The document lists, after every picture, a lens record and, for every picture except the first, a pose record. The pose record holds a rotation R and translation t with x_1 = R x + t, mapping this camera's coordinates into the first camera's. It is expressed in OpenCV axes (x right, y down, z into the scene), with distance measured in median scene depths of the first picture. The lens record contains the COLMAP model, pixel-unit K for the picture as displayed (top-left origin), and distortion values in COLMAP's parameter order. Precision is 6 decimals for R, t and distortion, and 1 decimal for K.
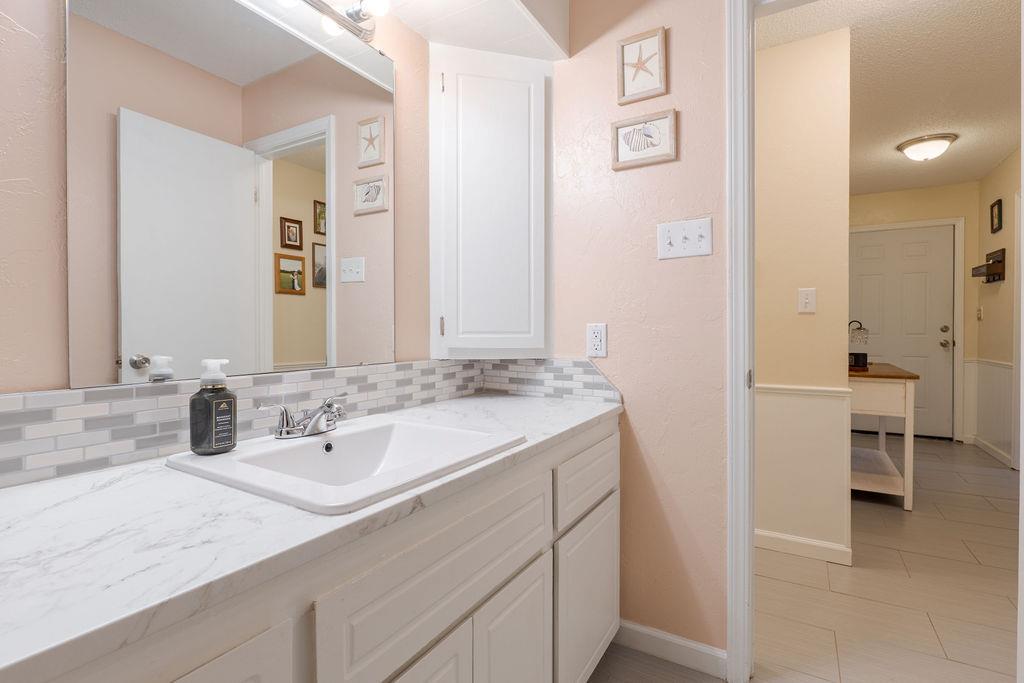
lens RADIAL K [[482.2, 0, 511.3], [0, 482.2, 337.2], [0, 0, 1]] dist [-0.004488, 0.001363]
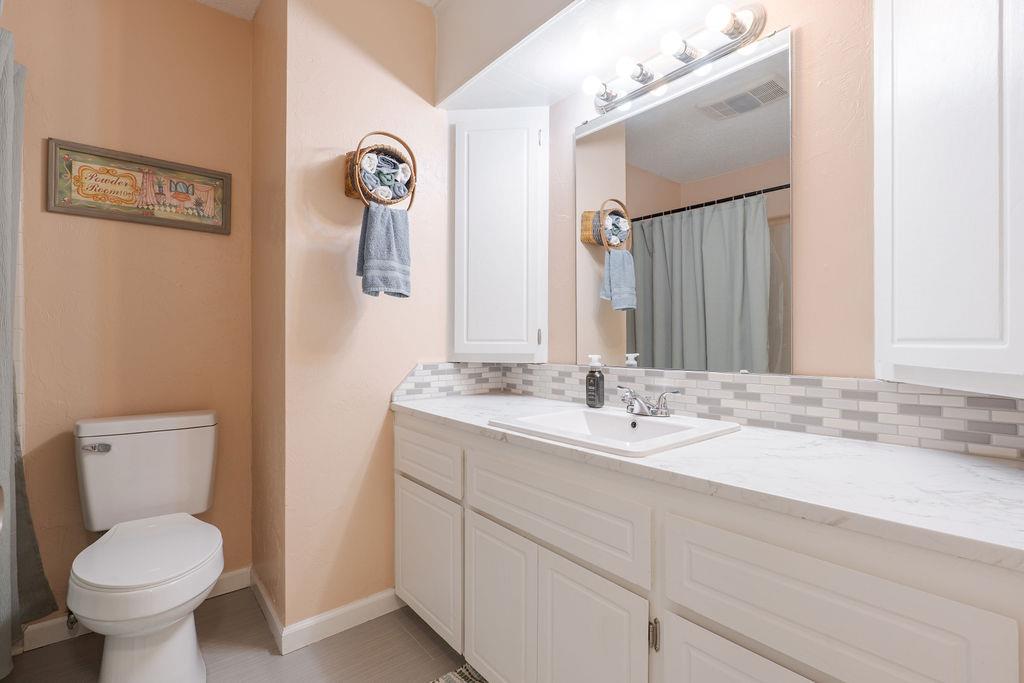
lens RADIAL K [[482.2, 0, 510.9], [0, 482.2, 342.3], [0, 0, 1]] dist [-0.004488, 0.001363]
pose [[-0.353152, 0.002807, -0.935562, 0.660622], [-0.009320, 0.999935, 0.006518, -0.006091], [0.935520, 0.011022, -0.353103, 0.749878]]
